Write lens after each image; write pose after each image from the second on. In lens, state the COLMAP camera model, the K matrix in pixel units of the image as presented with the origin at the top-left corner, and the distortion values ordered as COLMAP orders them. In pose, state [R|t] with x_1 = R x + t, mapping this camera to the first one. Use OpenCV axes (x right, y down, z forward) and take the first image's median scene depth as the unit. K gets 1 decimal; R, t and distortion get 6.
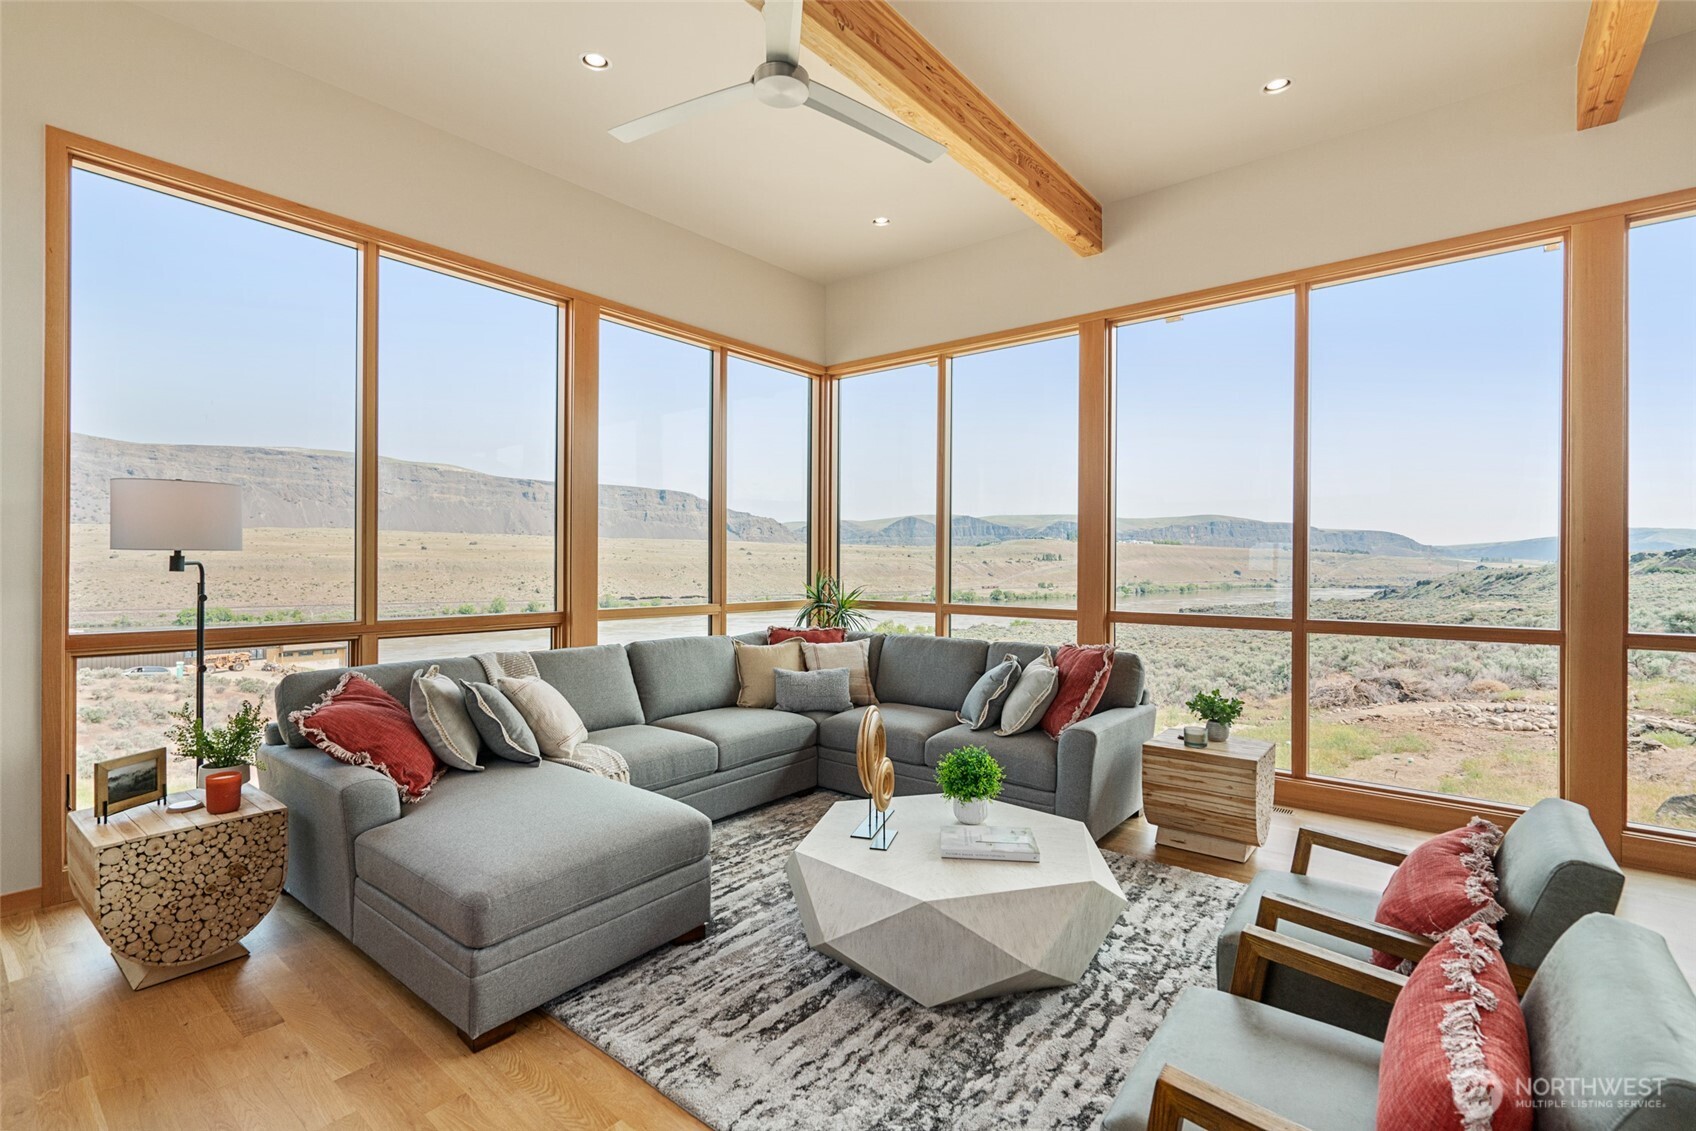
lens RADIAL K [[791.7, 0, 833.3], [0, 791.7, 562.3], [0, 0, 1]] dist [-0.003486, -0.000353]
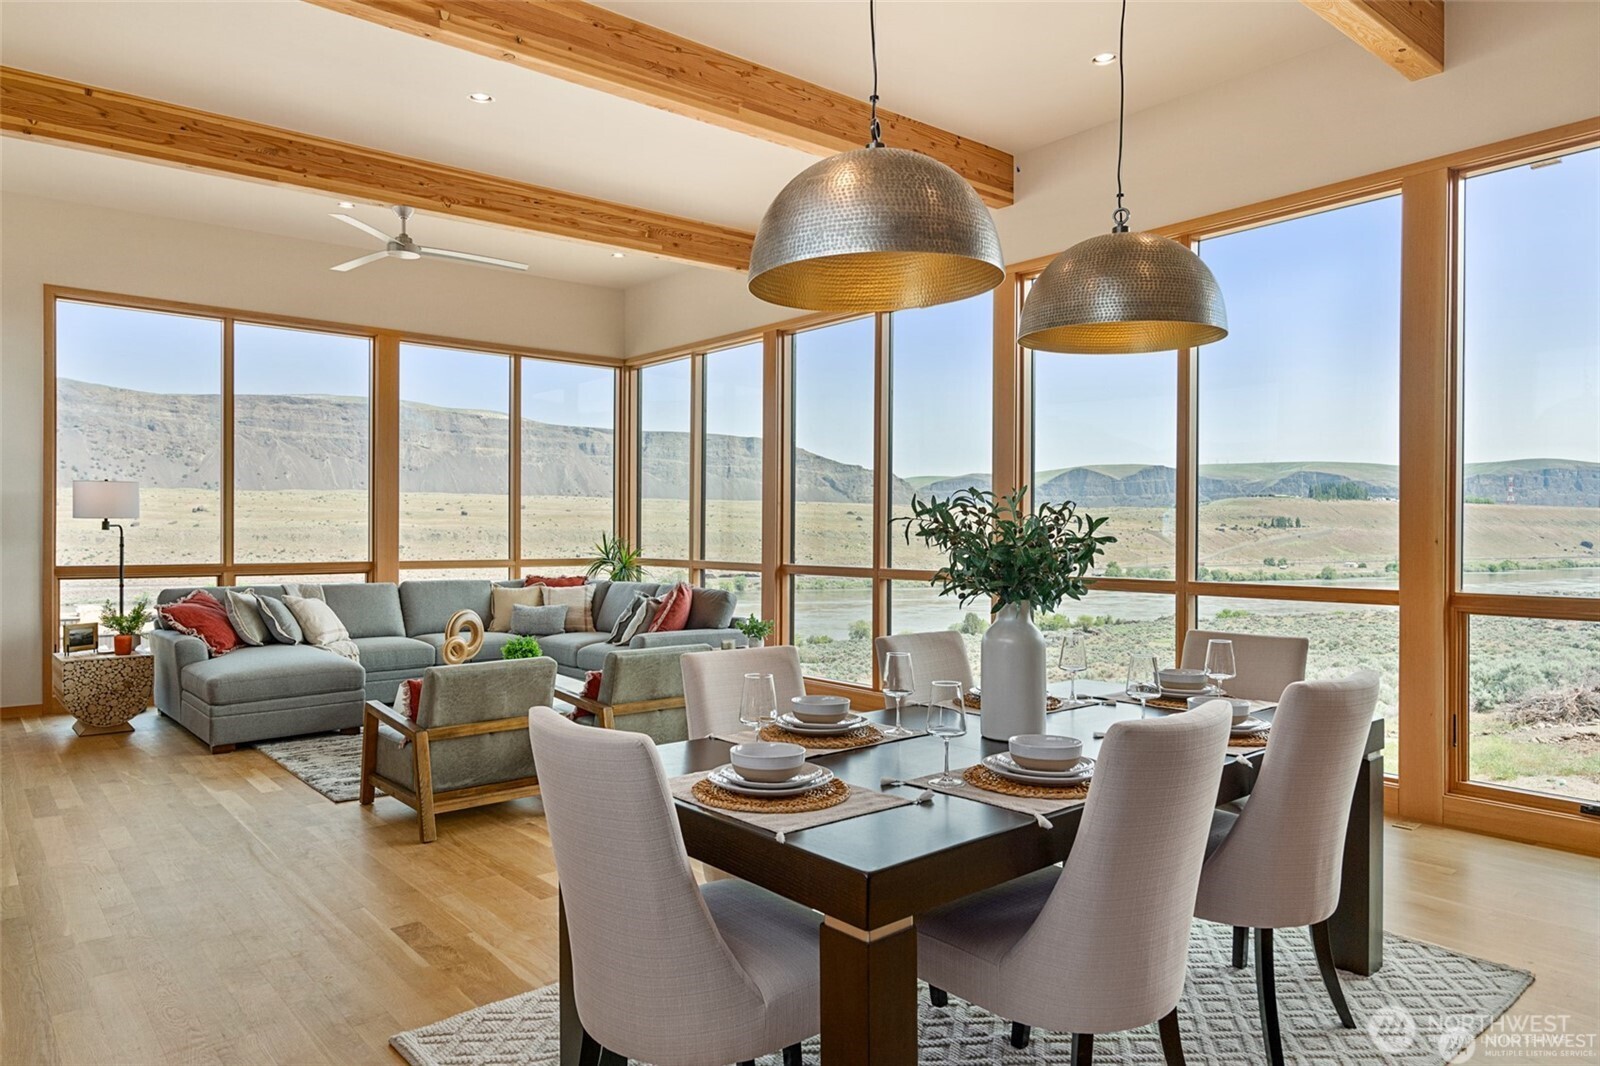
lens RADIAL K [[1049.2, 0, 788.8], [0, 1049.2, 532.3], [0, 0, 1]] dist [0.001234, 0.000681]
pose [[0.983194, -0.000362, -0.182566, 0.736365], [0.000719, 0.999998, 0.001886, 0.008824], [0.182565, -0.001986, 0.983192, -0.694680]]
